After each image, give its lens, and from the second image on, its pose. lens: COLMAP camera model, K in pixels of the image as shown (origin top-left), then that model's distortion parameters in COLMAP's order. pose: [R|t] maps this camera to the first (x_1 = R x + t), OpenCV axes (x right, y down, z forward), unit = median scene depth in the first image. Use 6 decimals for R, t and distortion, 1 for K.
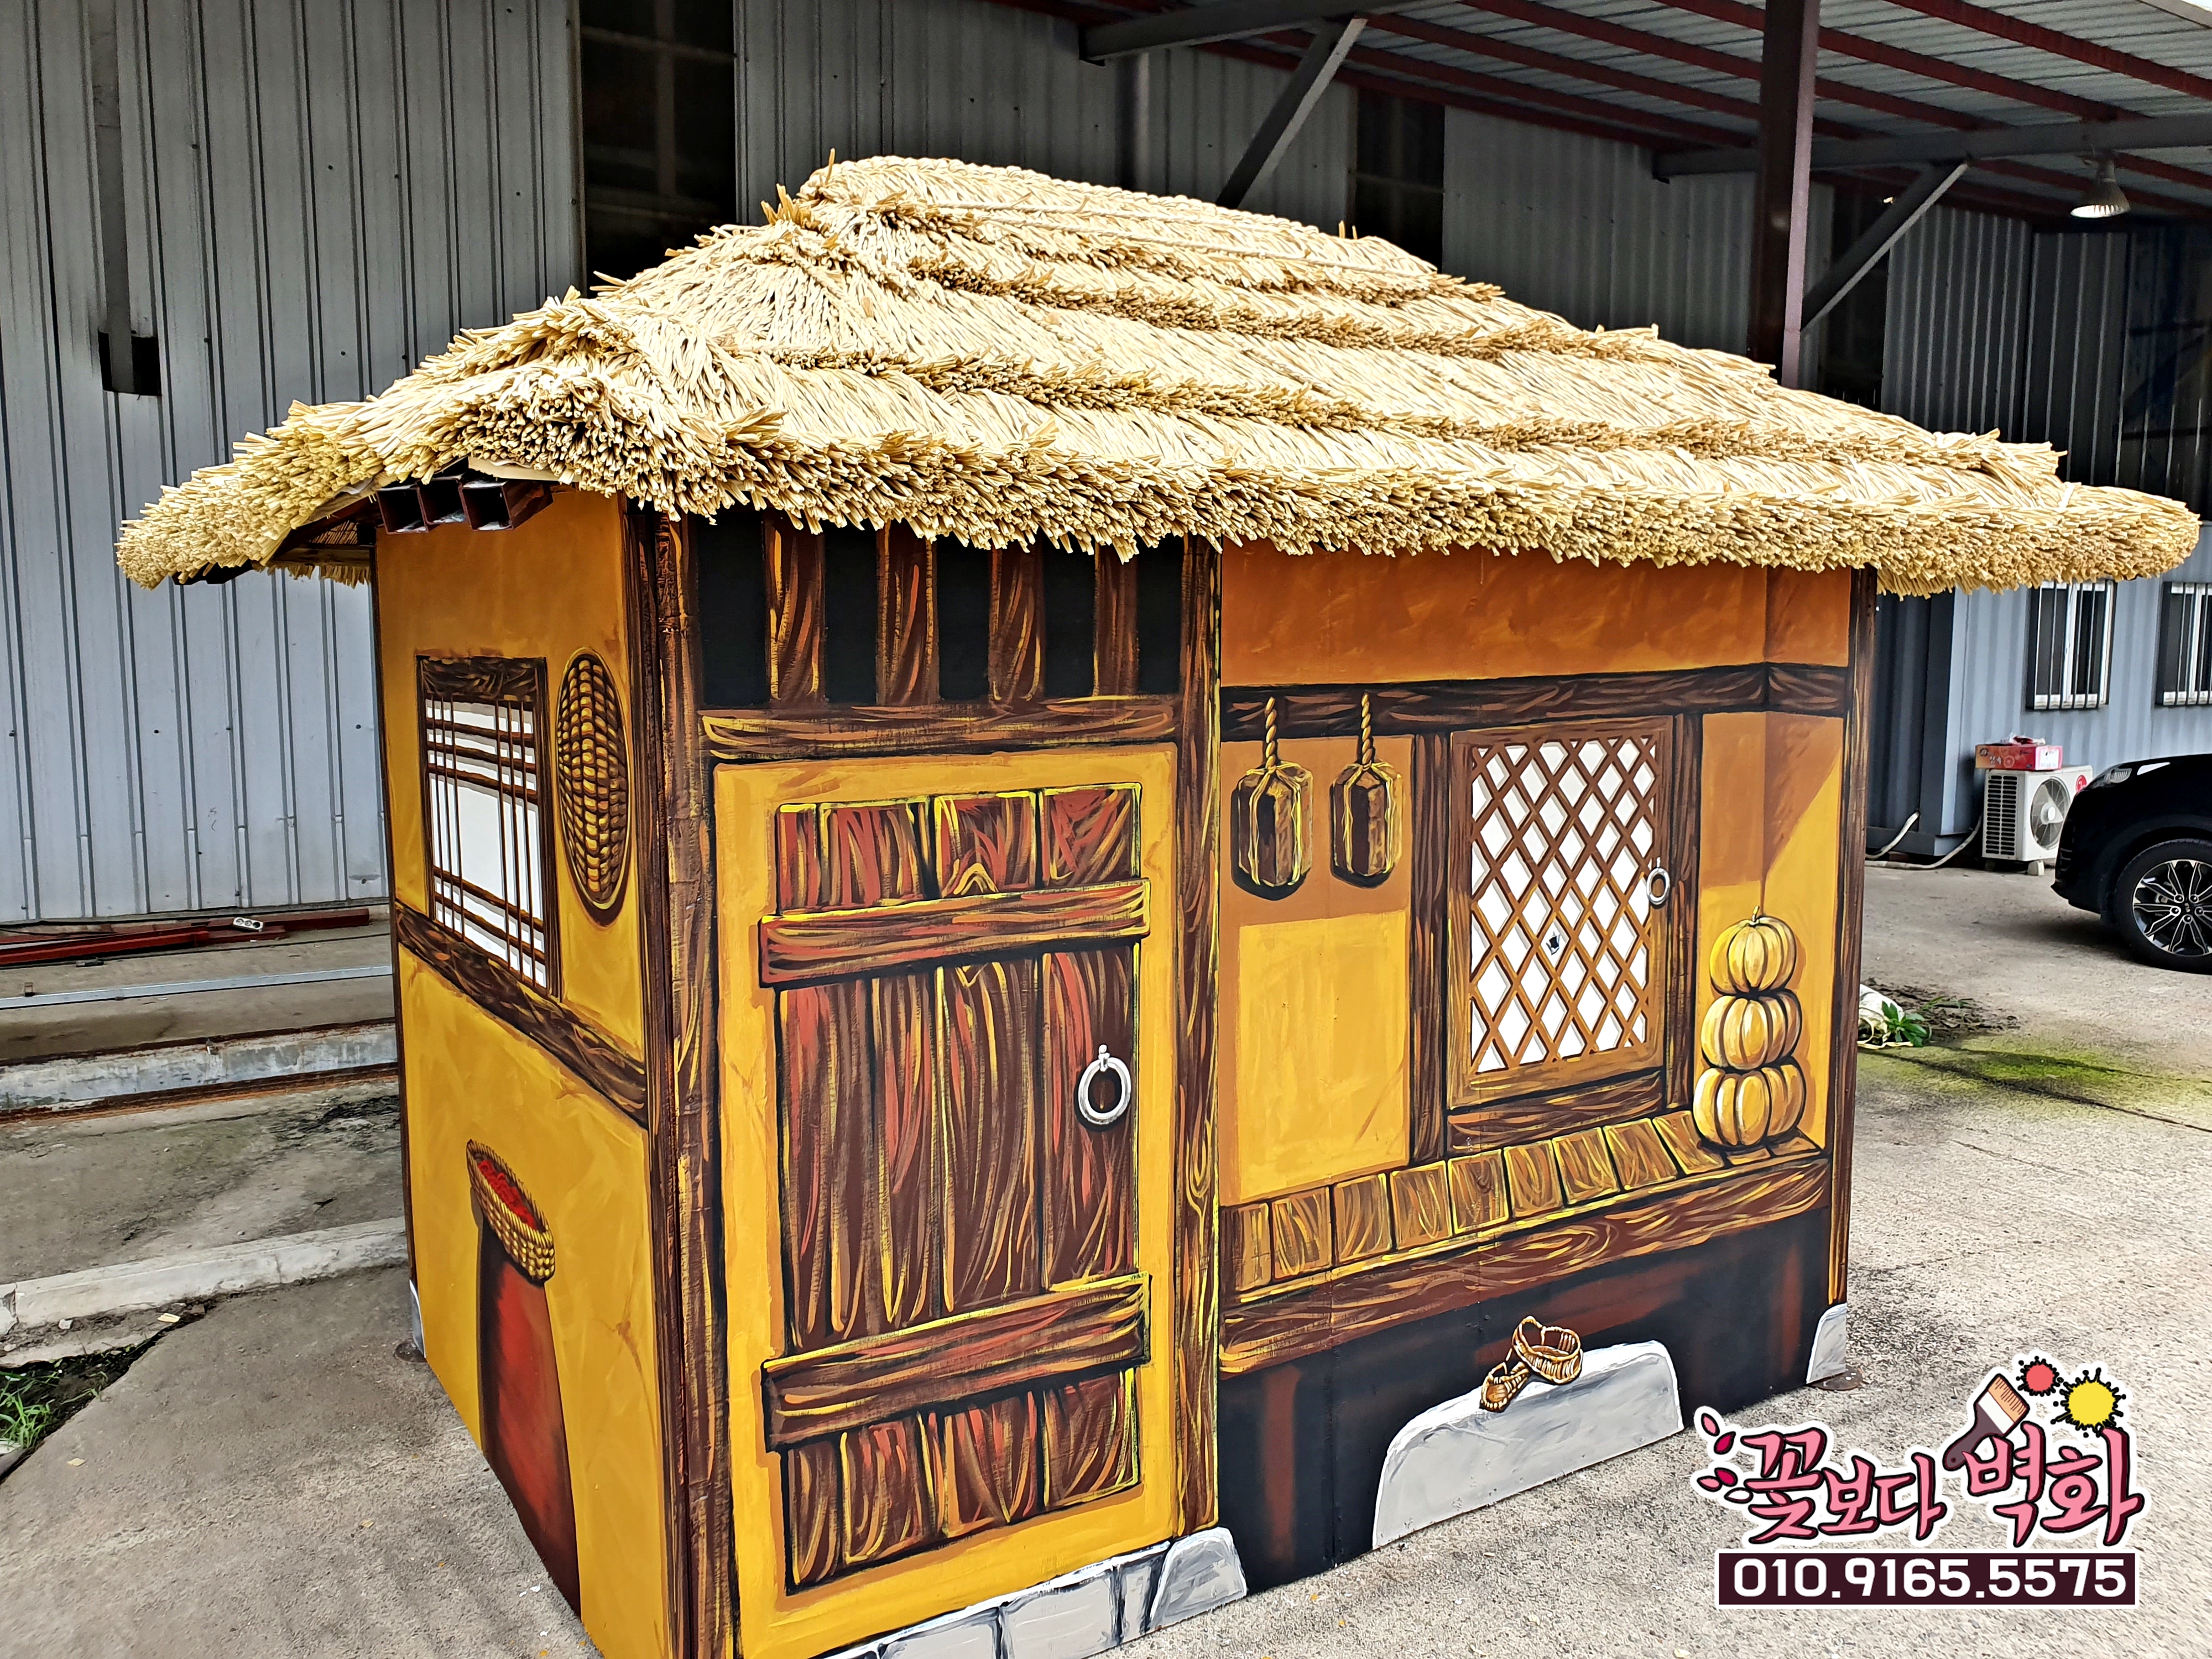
lens RADIAL K [[1749.9, 0, 1106.7], [0, 1749.9, 809.8], [0, 0, 1]] dist [0.190528, -0.630012]
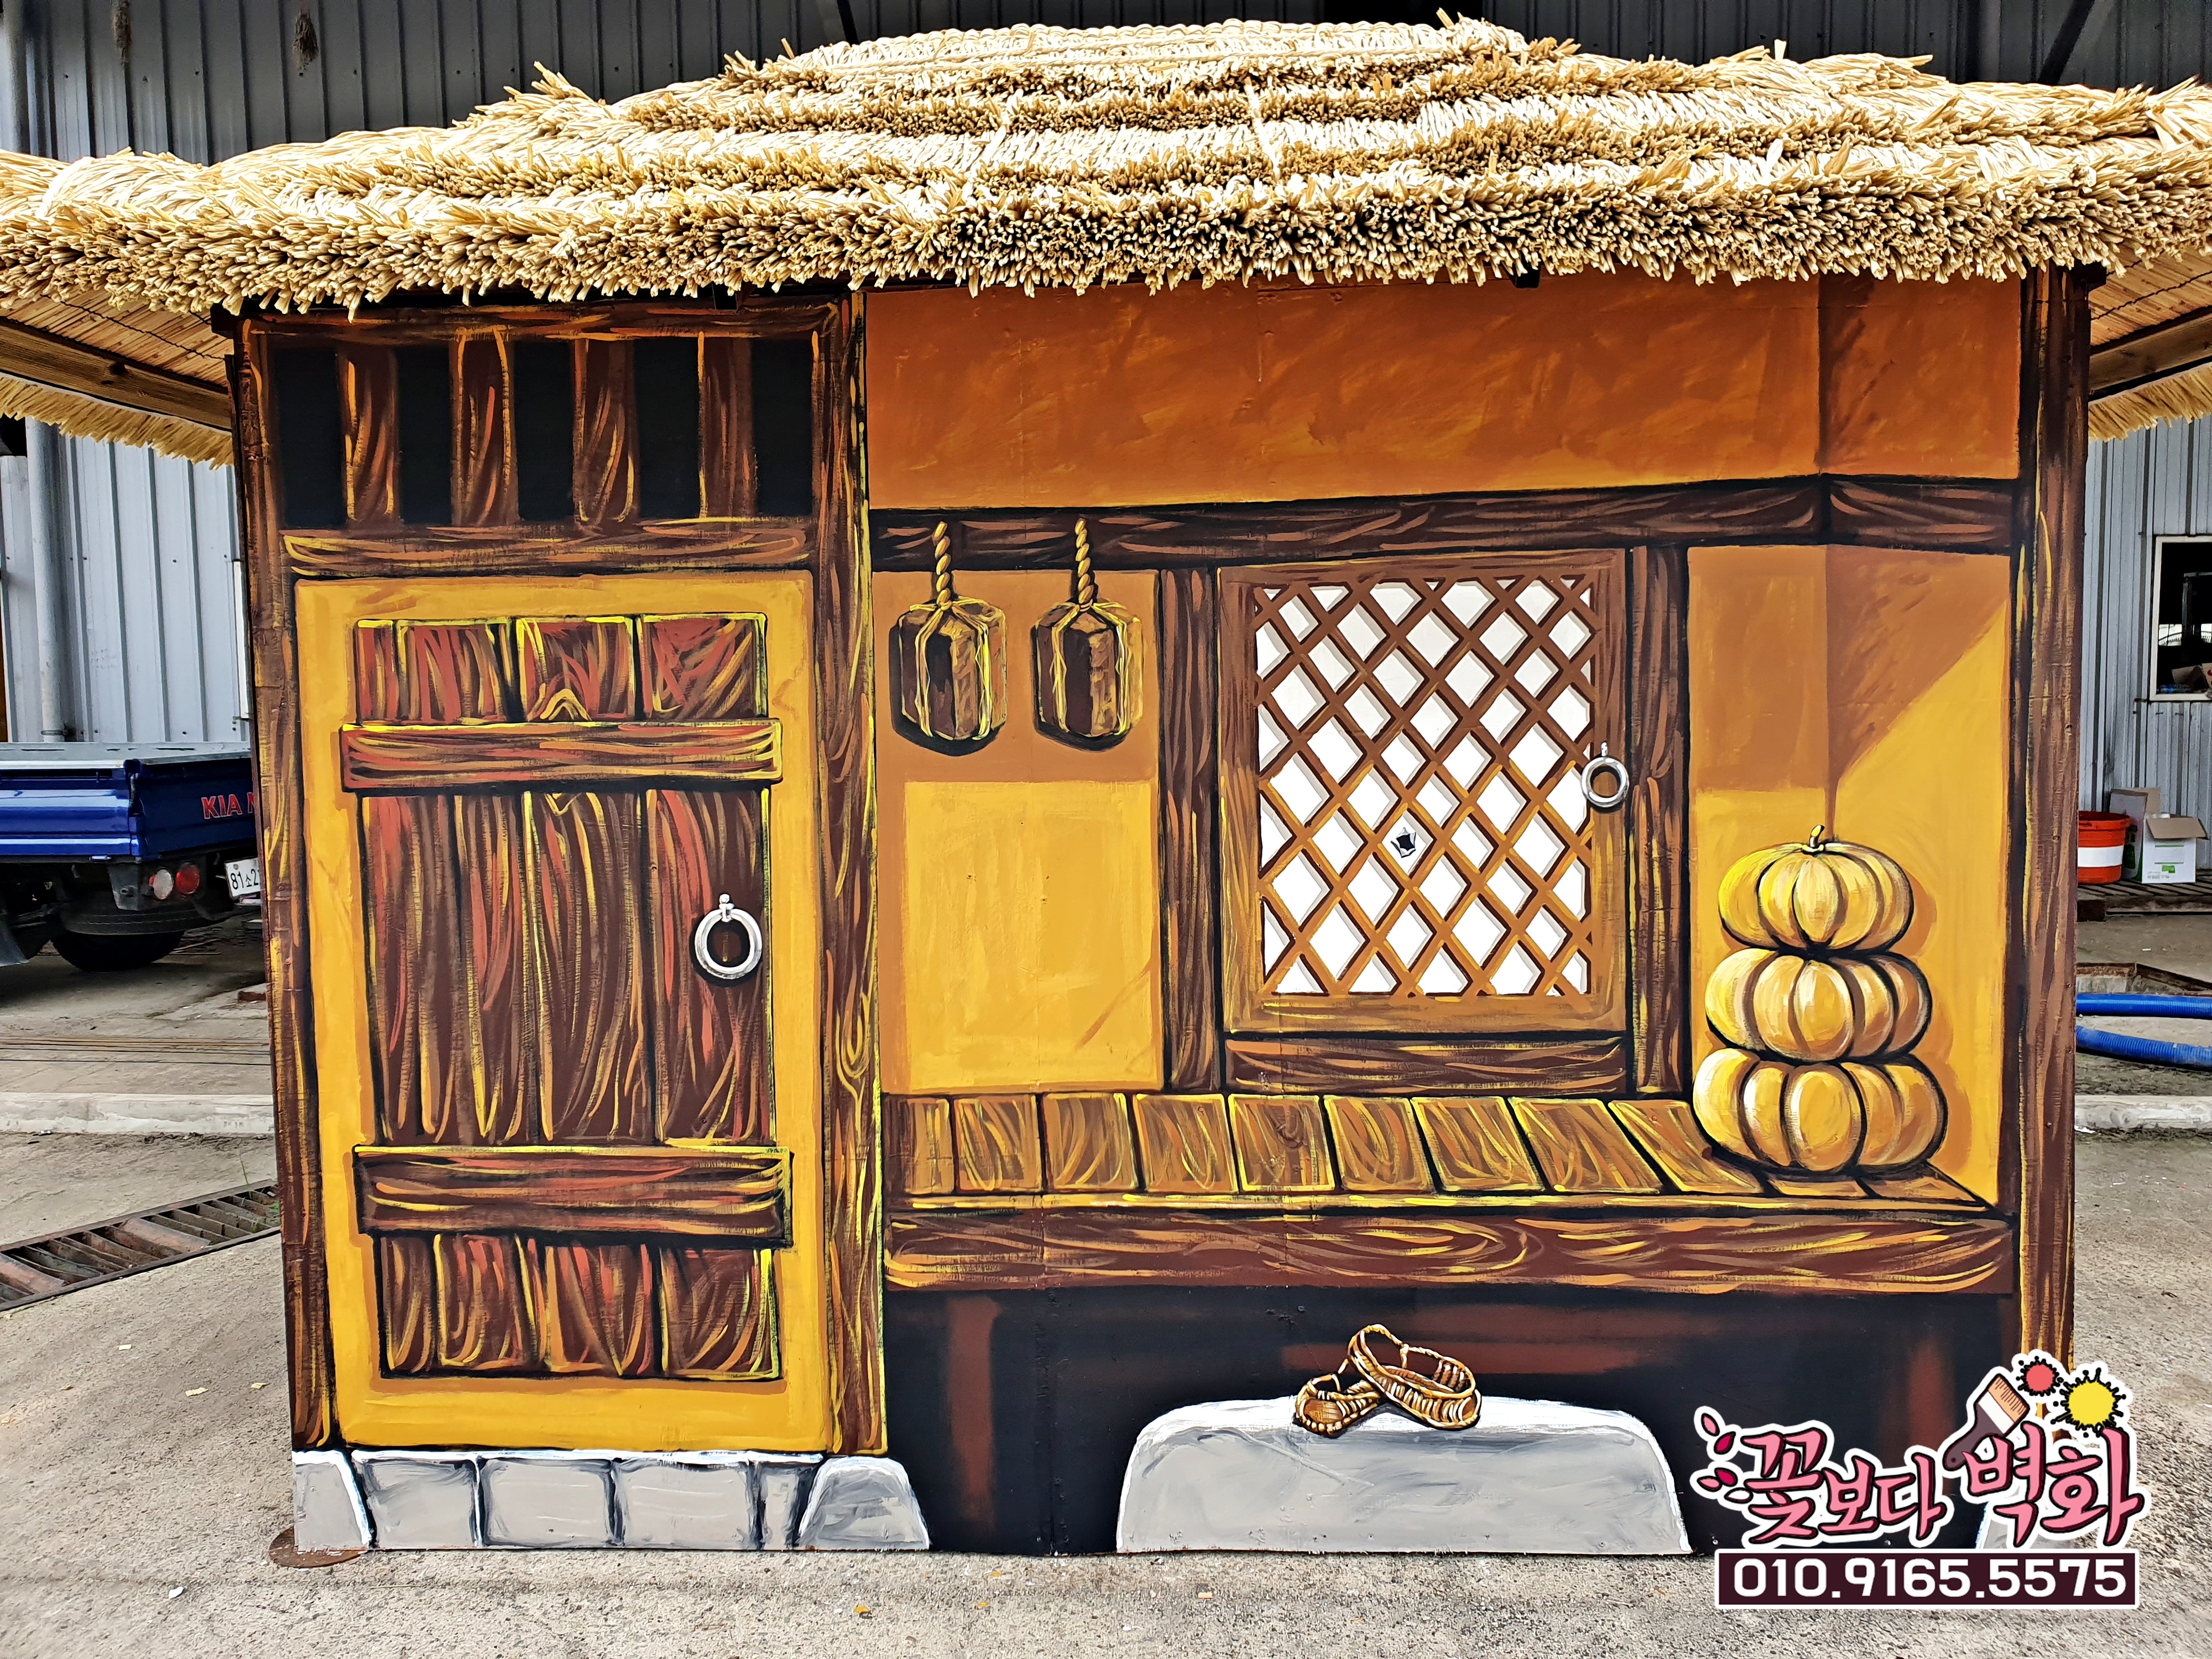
lens RADIAL K [[1724.0, 0, 1104.4], [0, 1724.0, 802.8], [0, 0, 1]] dist [0.146759, -0.385481]
pose [[0.811176, 0.028504, -0.584107, 0.638182], [-0.046905, 0.998765, -0.016401, 0.082665], [0.582918, 0.040702, 0.811511, 0.328752]]
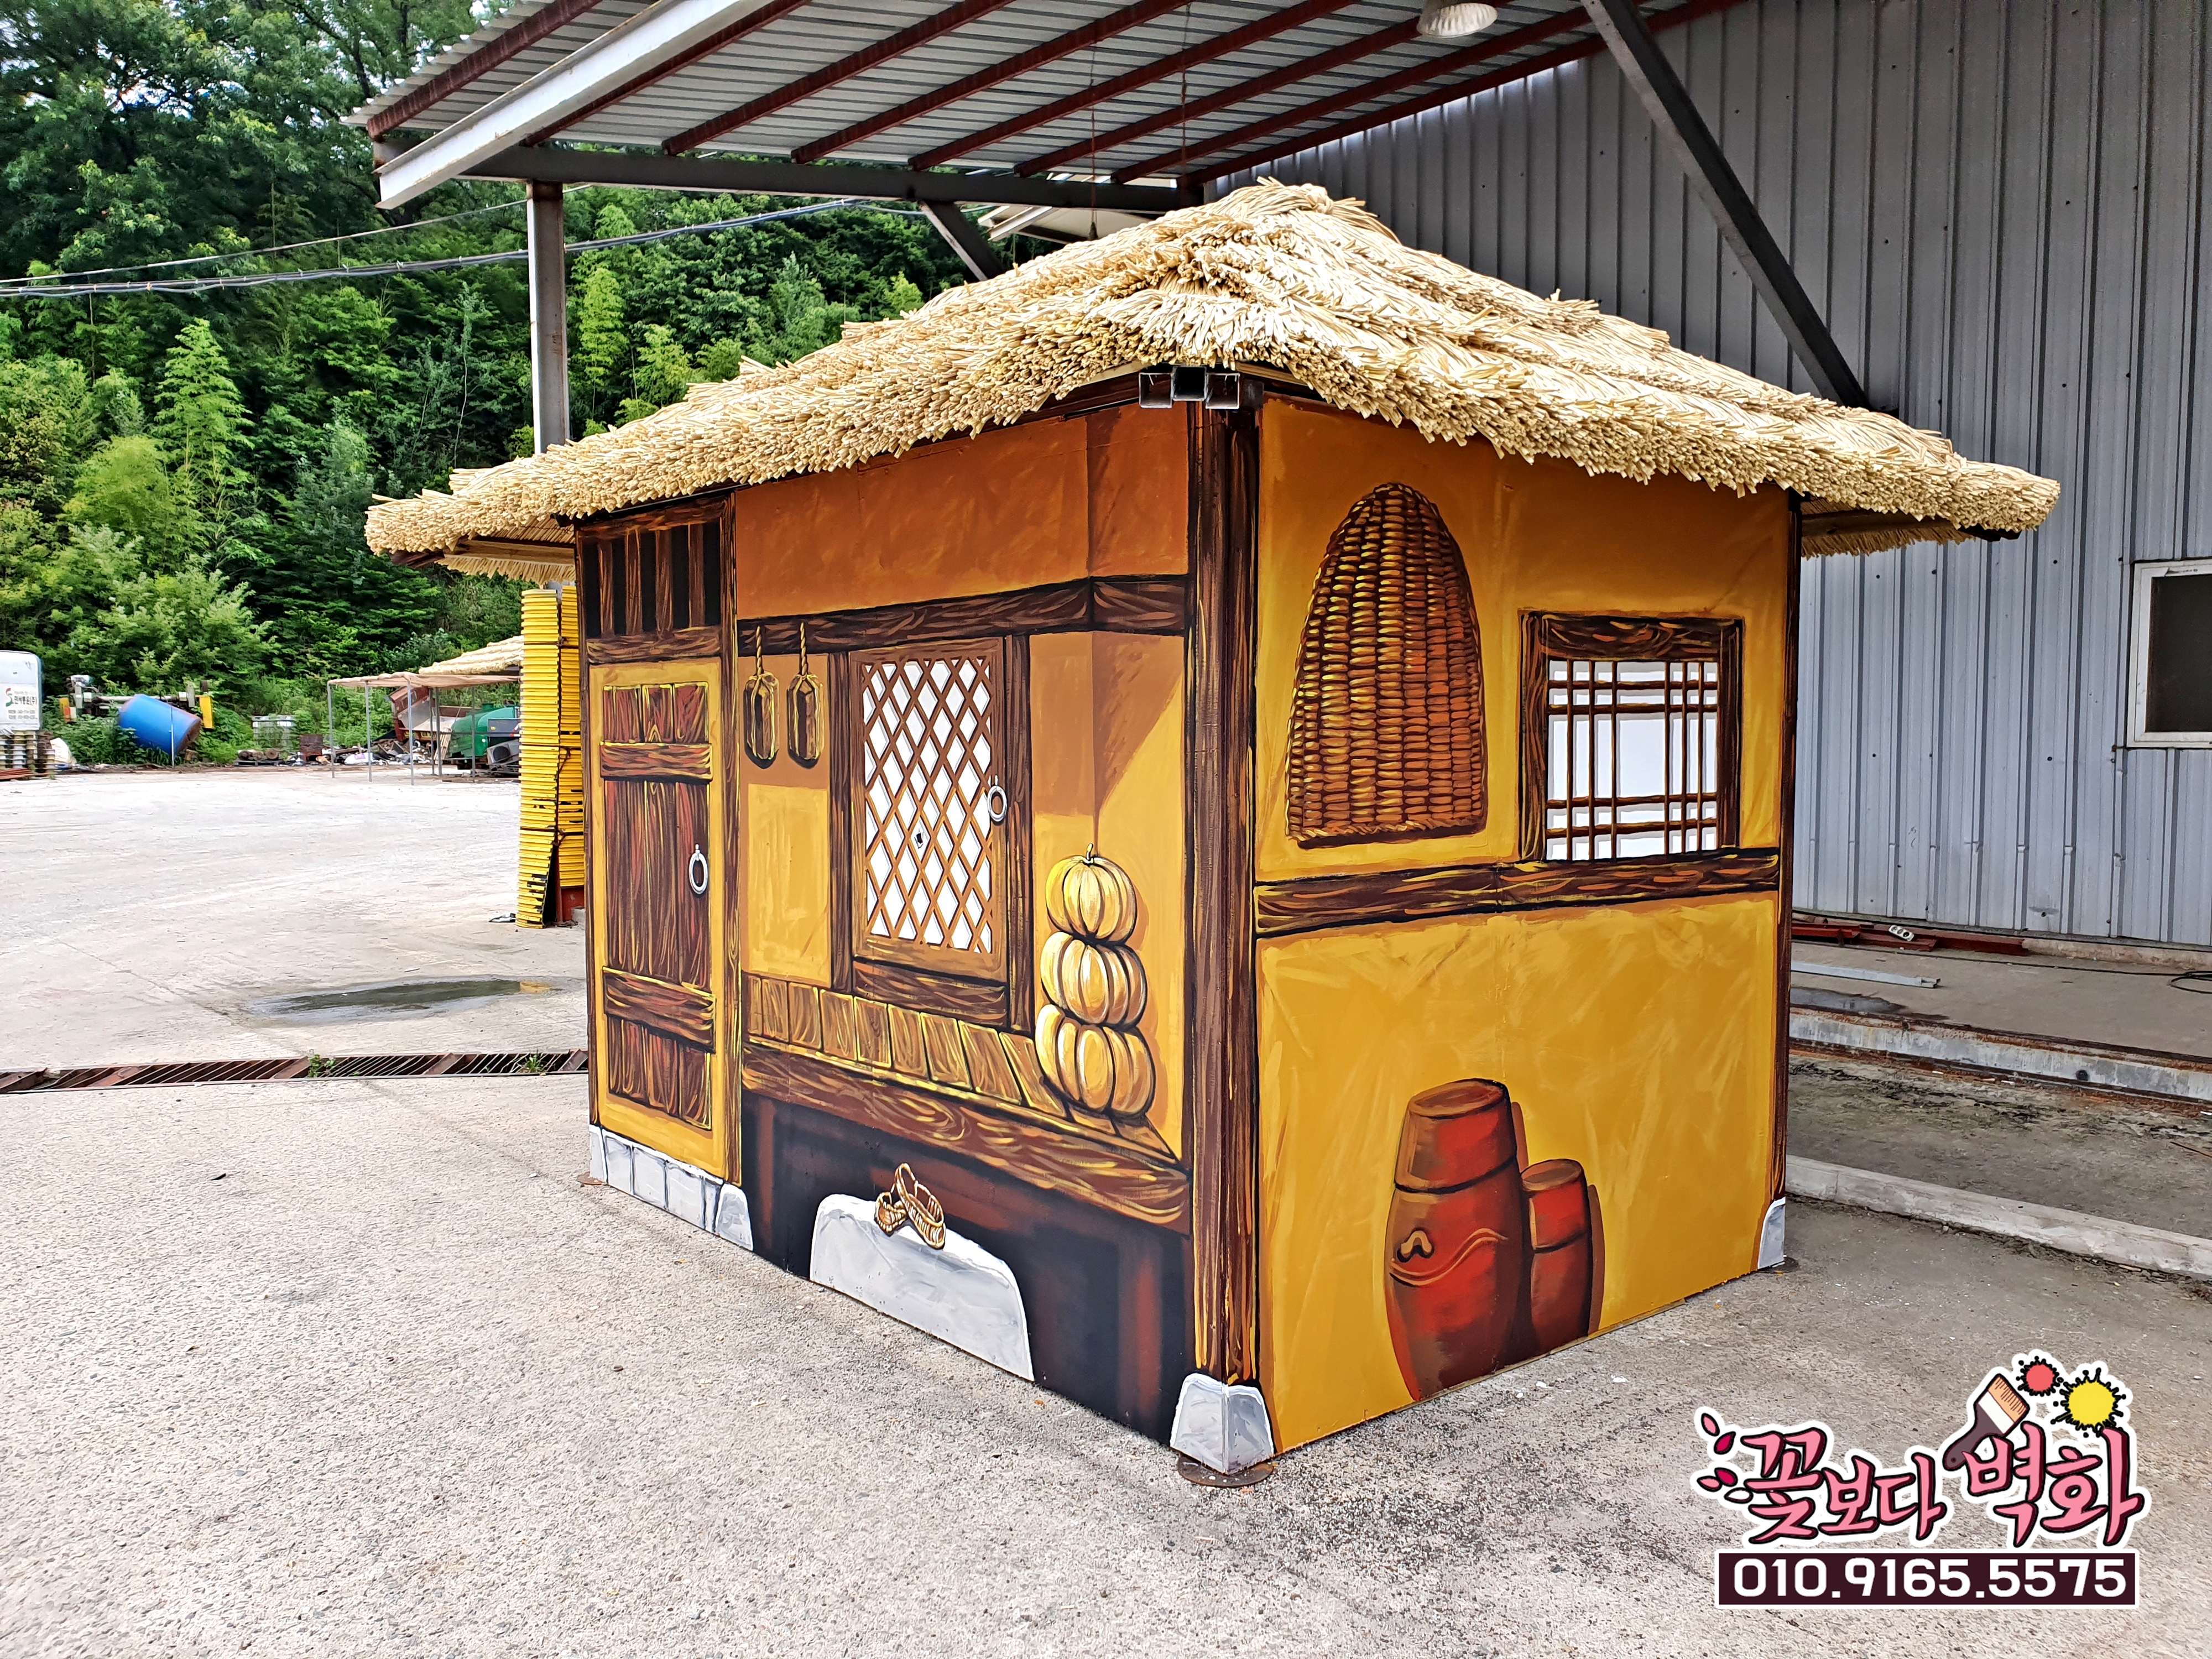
lens RADIAL K [[1748.5, 0, 1119.2], [0, 1748.5, 826.8], [0, 0, 1]] dist [0.043864, 0.003250]
pose [[0.130085, 0.059167, -0.989736, 1.499655], [-0.103750, 0.993550, 0.045759, 0.002871], [0.986060, 0.096732, 0.135385, 1.053450]]
